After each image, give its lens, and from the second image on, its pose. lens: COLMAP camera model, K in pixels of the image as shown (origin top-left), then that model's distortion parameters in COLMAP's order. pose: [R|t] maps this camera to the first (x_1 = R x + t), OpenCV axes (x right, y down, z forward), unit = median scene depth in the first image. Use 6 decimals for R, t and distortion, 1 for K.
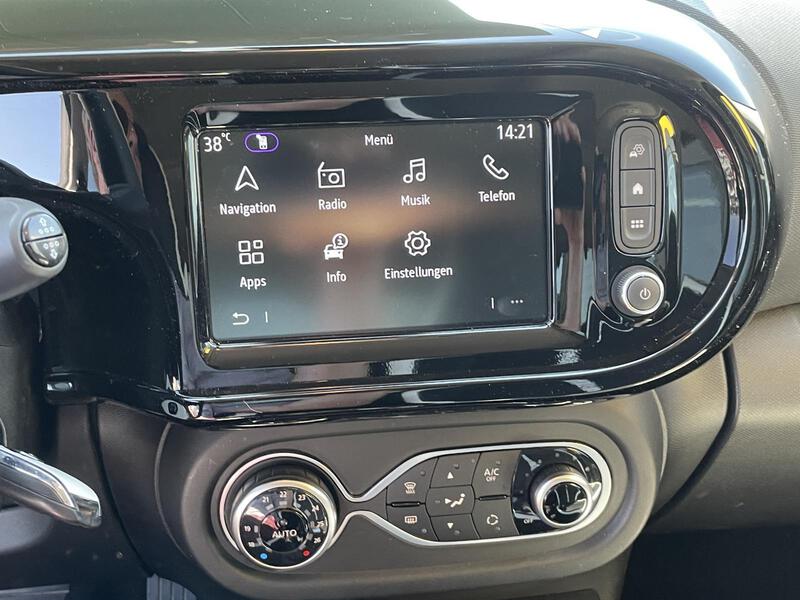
lens RADIAL K [[1038.8, 0, 400.0], [0, 1038.8, 300.0], [0, 0, 1]] dist [0.095905, -0.114592]
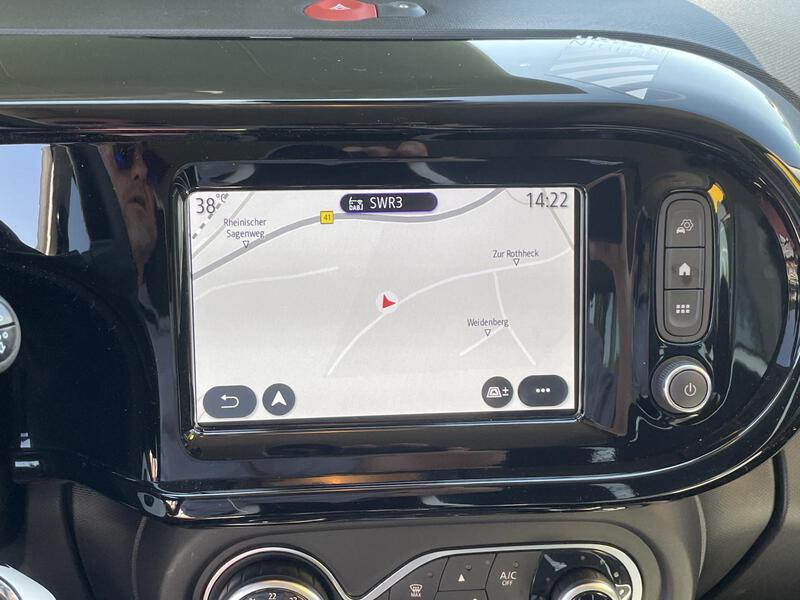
lens RADIAL K [[1038.8, 0, 400.0], [0, 1038.8, 300.0], [0, 0, 1]] dist [0.095905, -0.114592]
pose [[0.999223, 0.033852, -0.020178, 0.006168], [-0.034169, 0.999294, -0.015611, -0.056874], [0.019635, 0.016288, 0.999675, 0.110453]]
